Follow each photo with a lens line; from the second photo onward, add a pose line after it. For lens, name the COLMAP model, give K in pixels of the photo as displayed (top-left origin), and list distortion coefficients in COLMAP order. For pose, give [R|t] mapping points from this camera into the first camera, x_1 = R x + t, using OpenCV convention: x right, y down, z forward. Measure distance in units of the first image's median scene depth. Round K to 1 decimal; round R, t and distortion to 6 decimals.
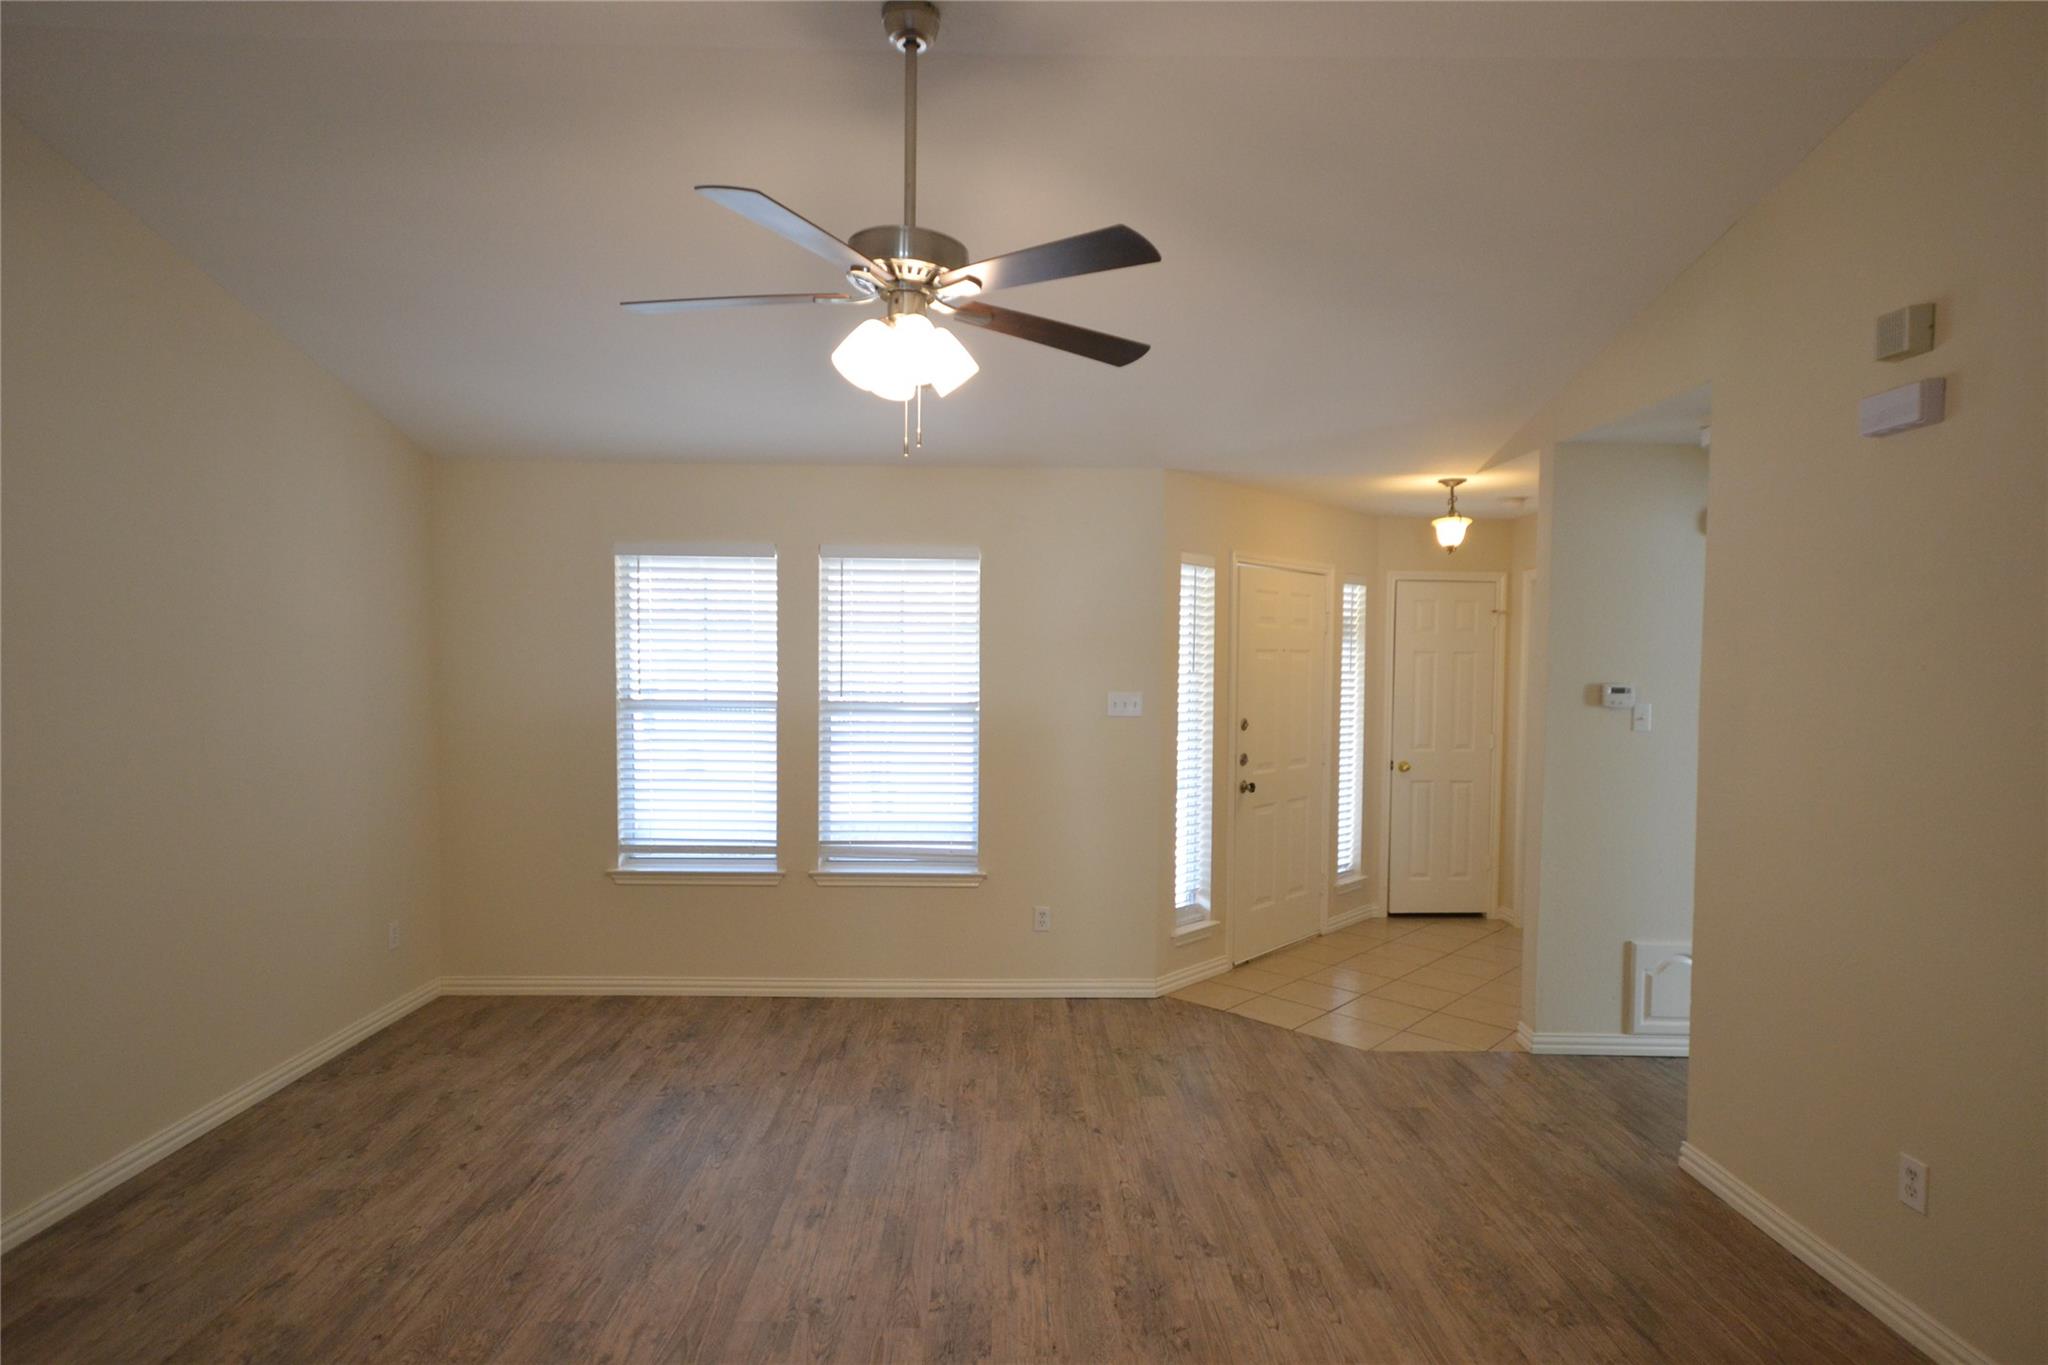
lens RADIAL K [[1044.4, 0, 1033.6], [0, 1044.4, 701.8], [0, 0, 1]] dist [0.004134, 0.001730]
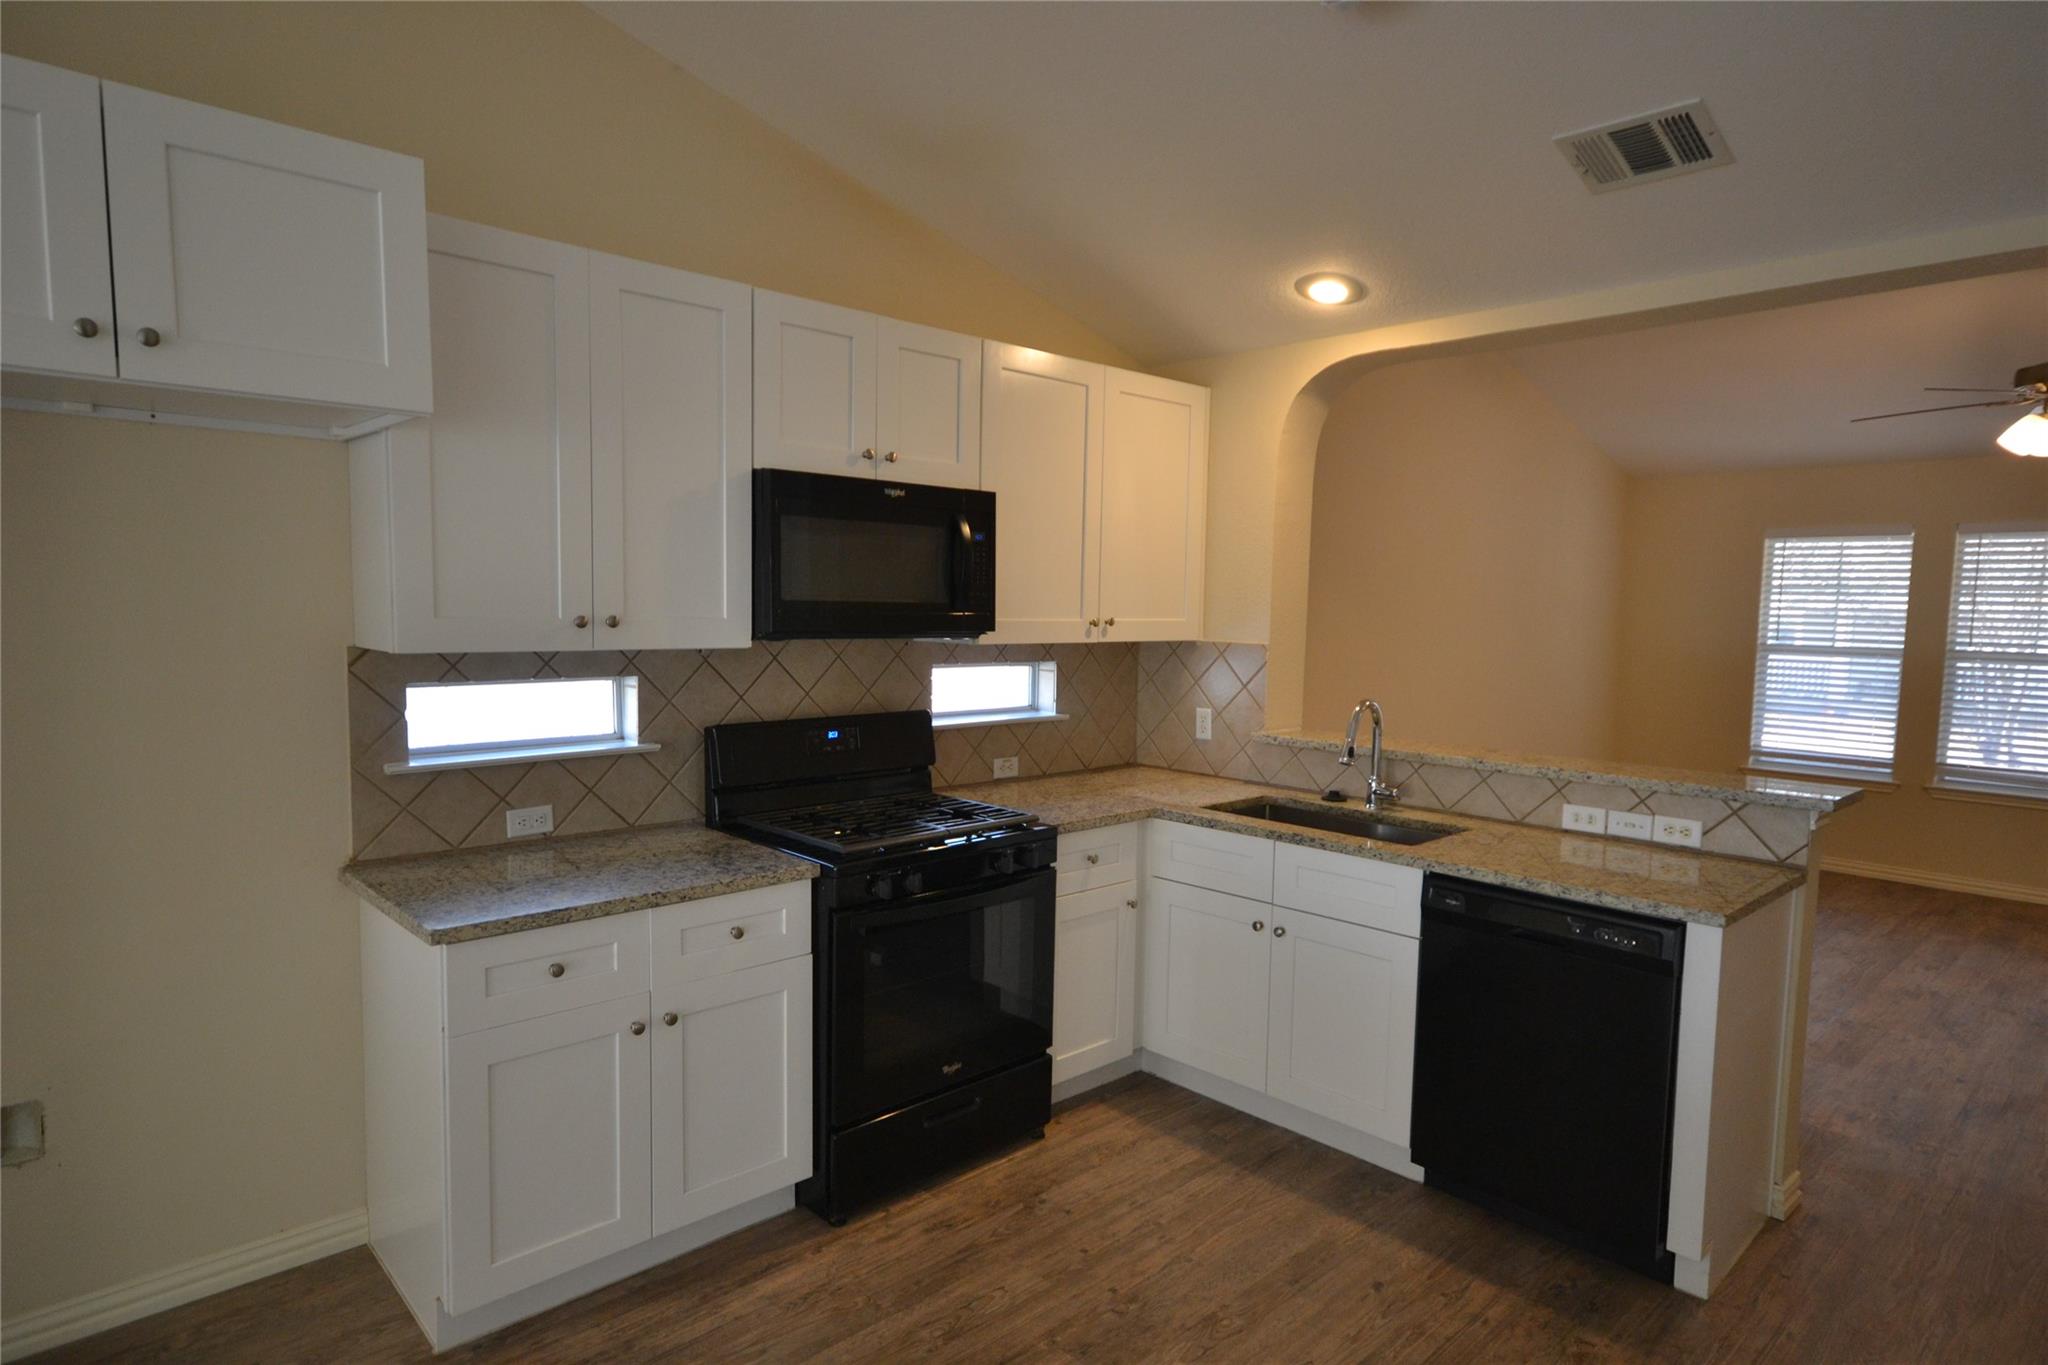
lens RADIAL K [[1173.5, 0, 974.4], [0, 1173.5, 707.9], [0, 0, 1]] dist [0.003738, 0.000746]
pose [[0.666057, 0.068937, -0.742708, 0.071432], [-0.042575, 0.997610, 0.054417, 0.041715], [0.744685, -0.004624, 0.667401, -0.808299]]
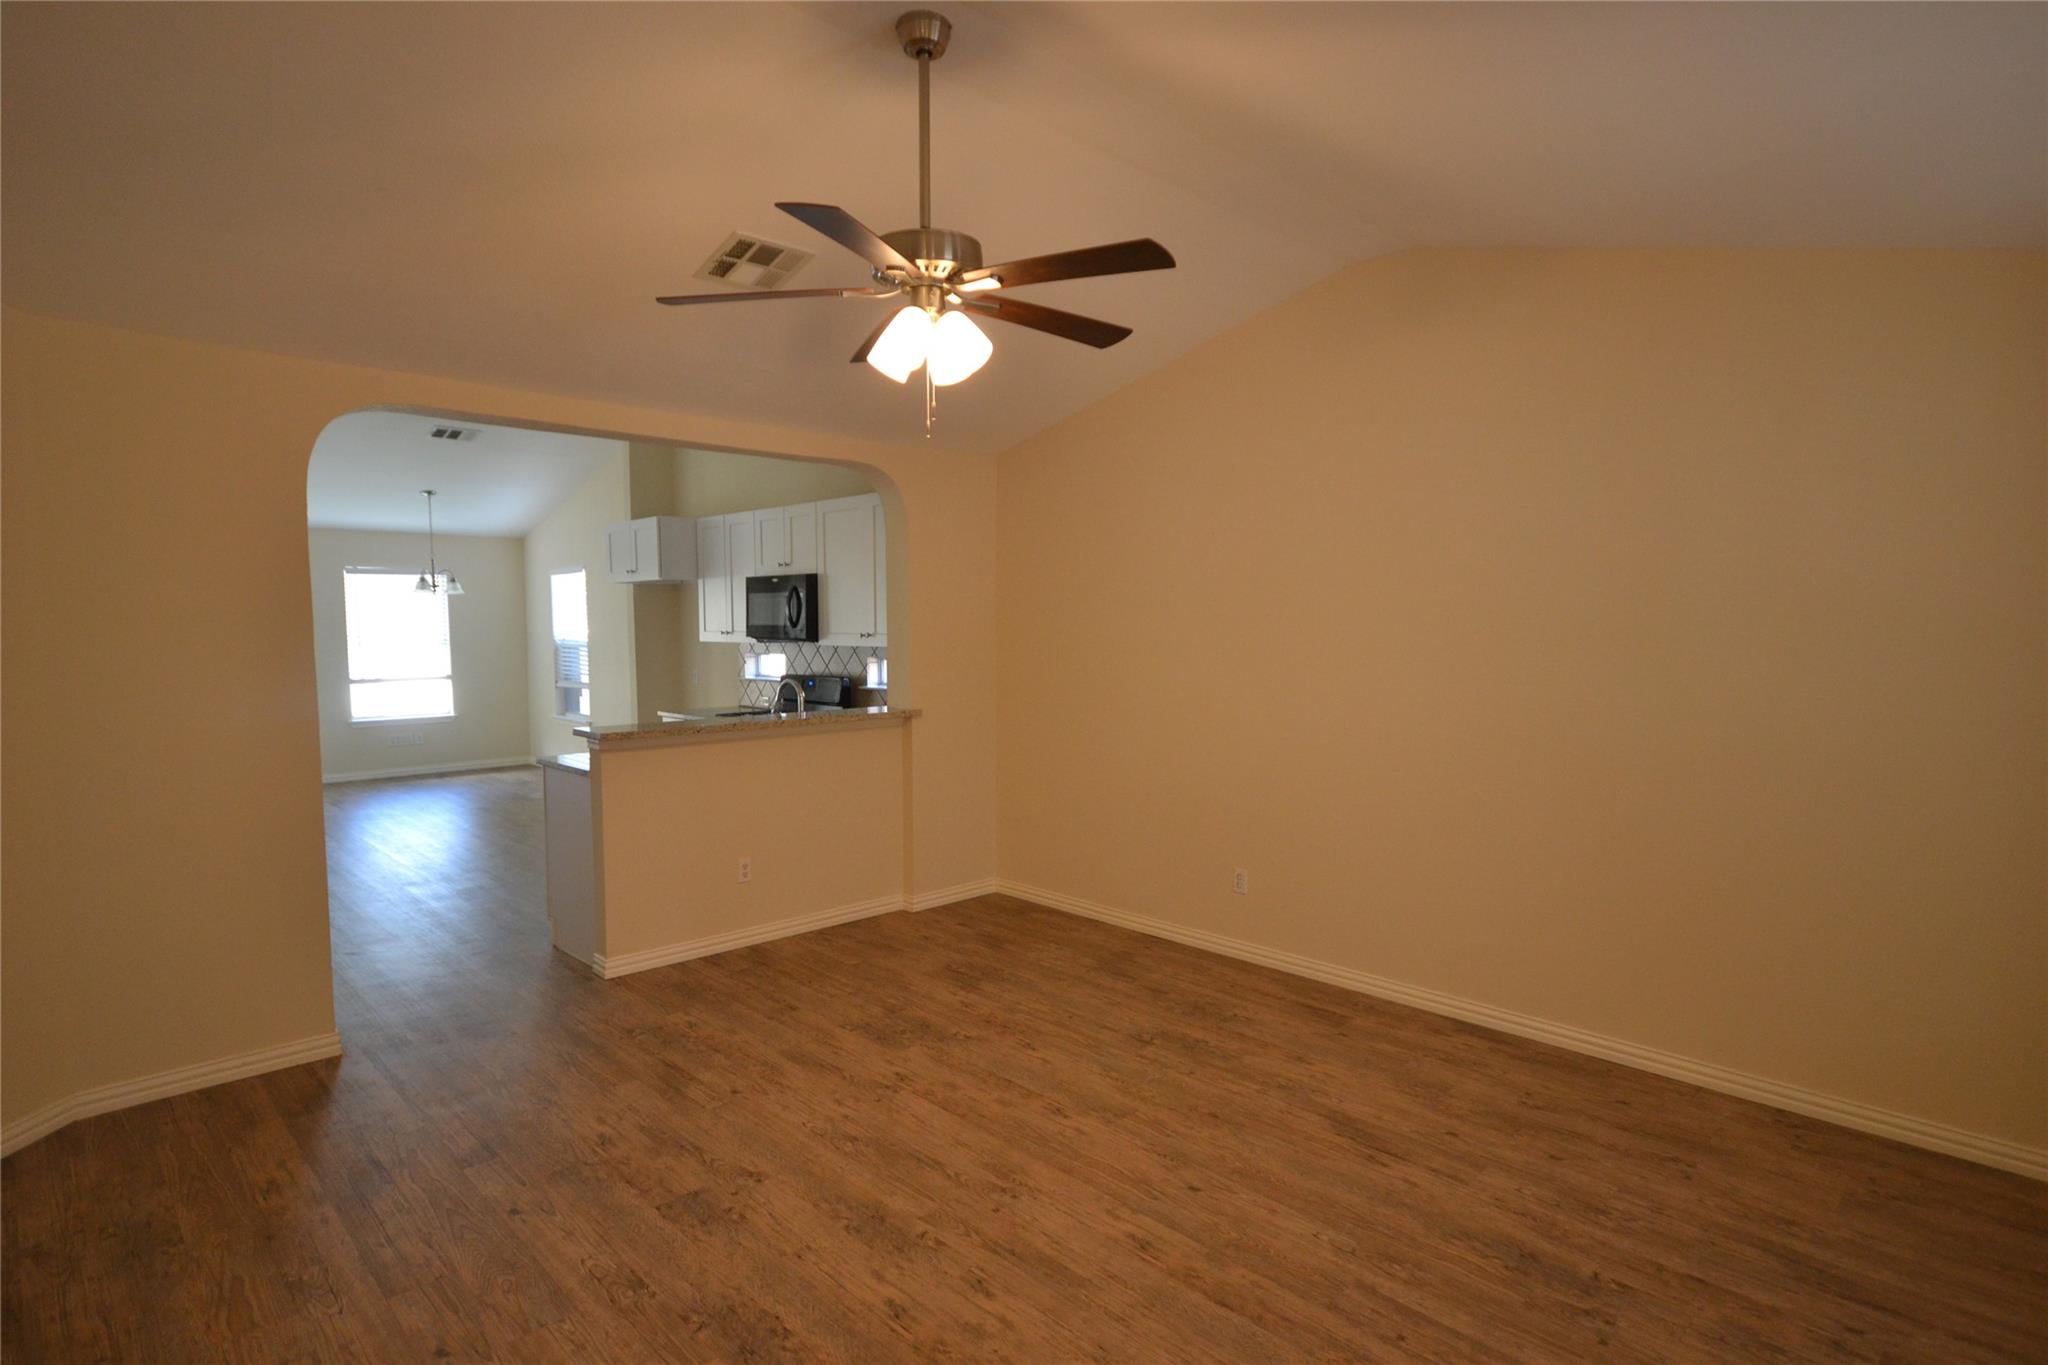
lens RADIAL K [[1044.4, 0, 1033.6], [0, 1044.4, 701.8], [0, 0, 1]] dist [0.004134, 0.001730]
pose [[-0.726077, 0.040331, -0.686429, 0.279163], [-0.039564, 0.994174, 0.100261, -0.036272], [0.686474, 0.099954, -0.720252, 0.934361]]
